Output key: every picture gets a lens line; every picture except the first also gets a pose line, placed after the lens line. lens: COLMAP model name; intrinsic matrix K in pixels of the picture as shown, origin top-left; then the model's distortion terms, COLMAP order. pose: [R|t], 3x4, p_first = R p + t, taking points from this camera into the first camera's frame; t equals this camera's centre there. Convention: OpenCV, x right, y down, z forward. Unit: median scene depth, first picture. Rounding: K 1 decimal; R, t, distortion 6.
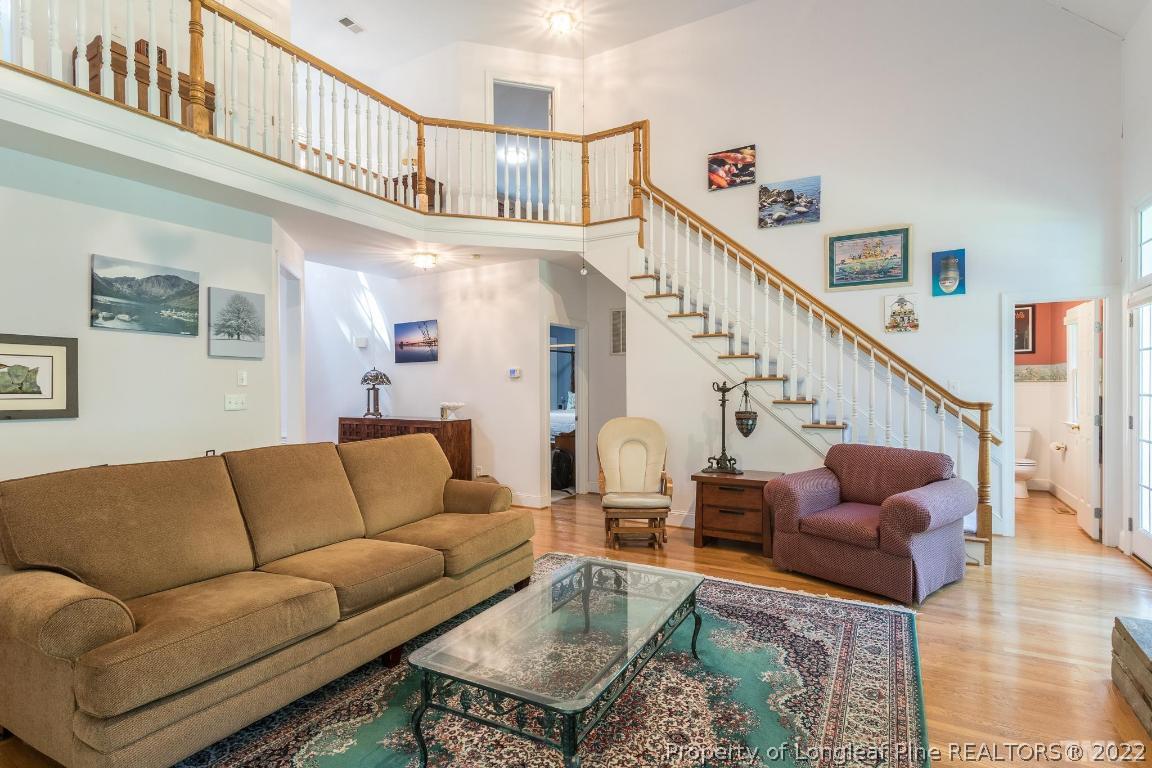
lens RADIAL K [[555.1, 0, 576.7], [0, 555.1, 385.7], [0, 0, 1]] dist [0.003185, 0.000240]
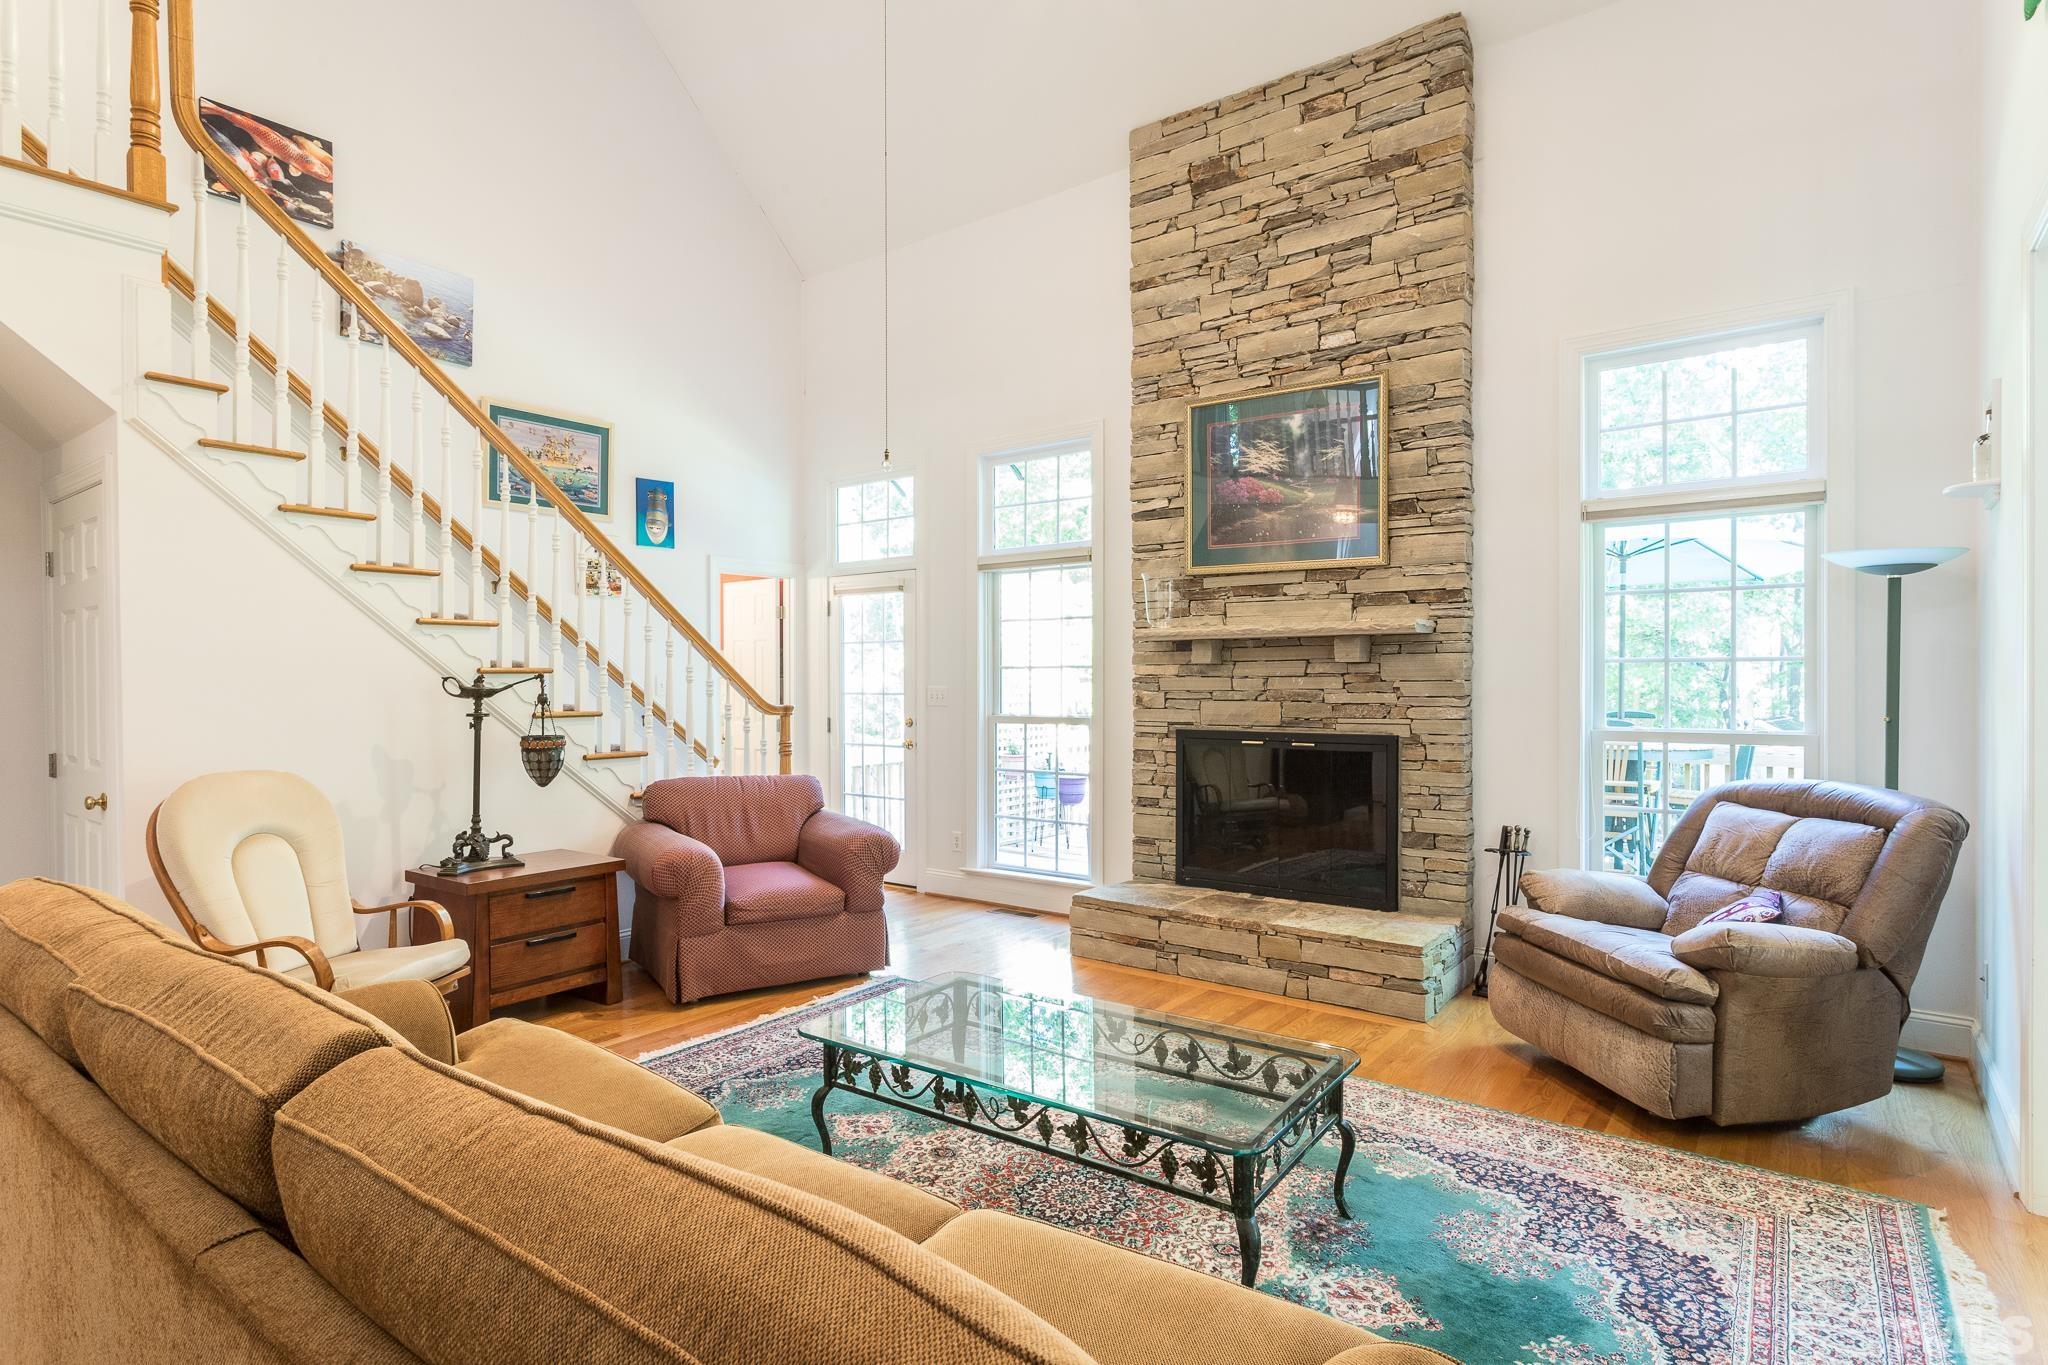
lens RADIAL K [[1065.4, 0, 1025.1], [0, 1065.4, 679.9], [0, 0, 1]] dist [-0.000101, 0.001531]
pose [[0.123604, 0.002032, 0.992330, -0.536030], [0.006907, 0.999972, -0.002908, 0.002192], [-0.992308, 0.007213, 0.123587, 0.407618]]
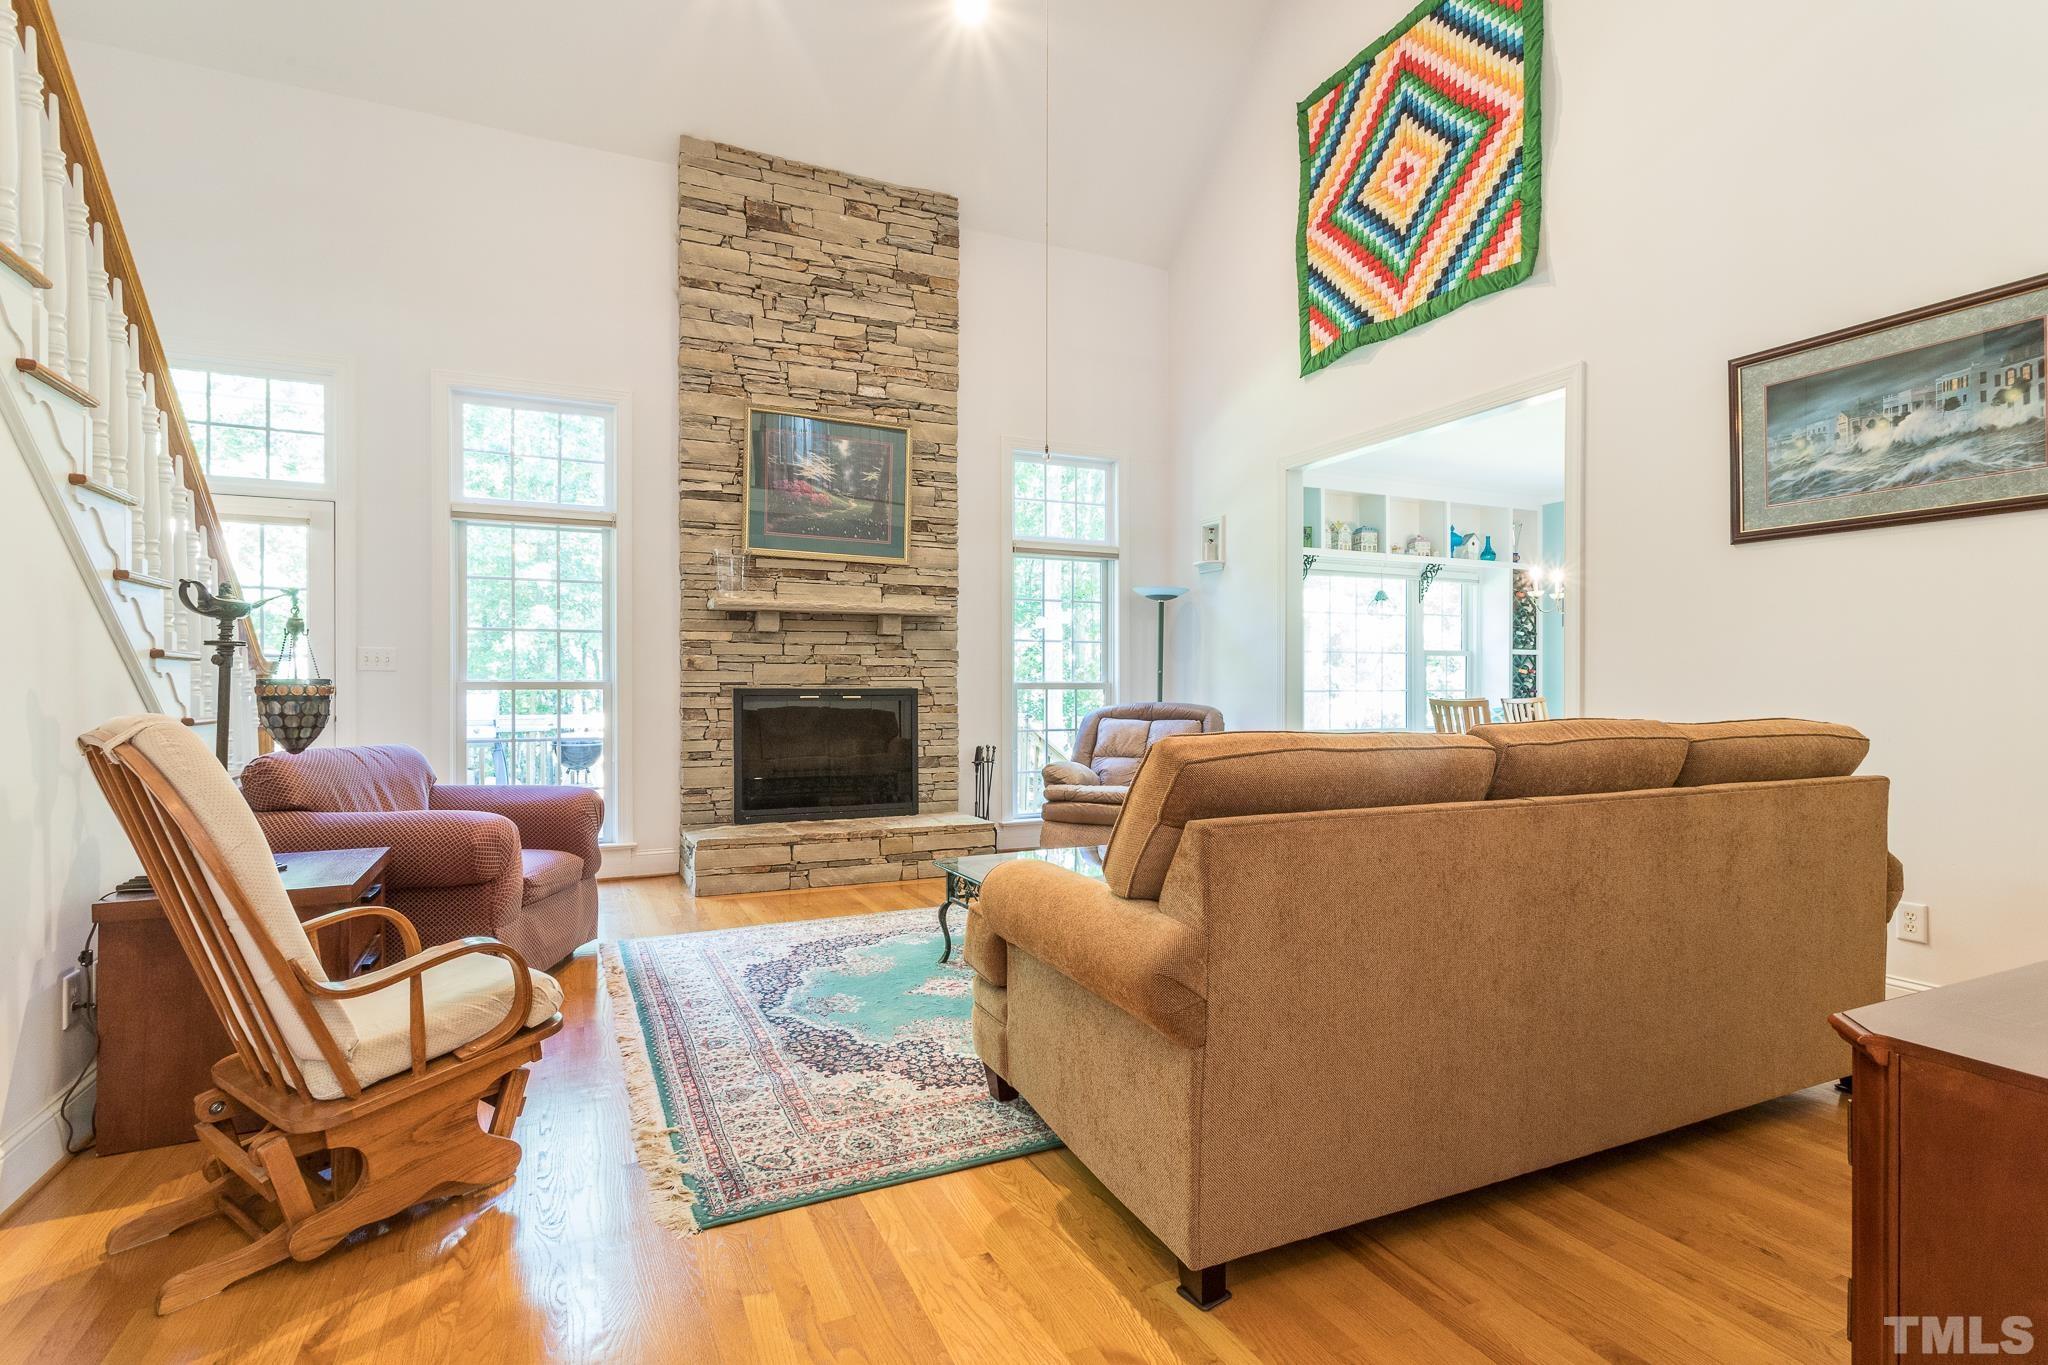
lens RADIAL K [[986.9, 0, 1022.0], [0, 986.9, 688.0], [0, 0, 1]] dist [0.003185, 0.000240]
pose [[-0.813899, 0.002933, 0.580999, -0.376662], [0.005046, 0.999985, 0.002020, 0.048757], [-0.580984, 0.004576, -0.813902, 1.118066]]
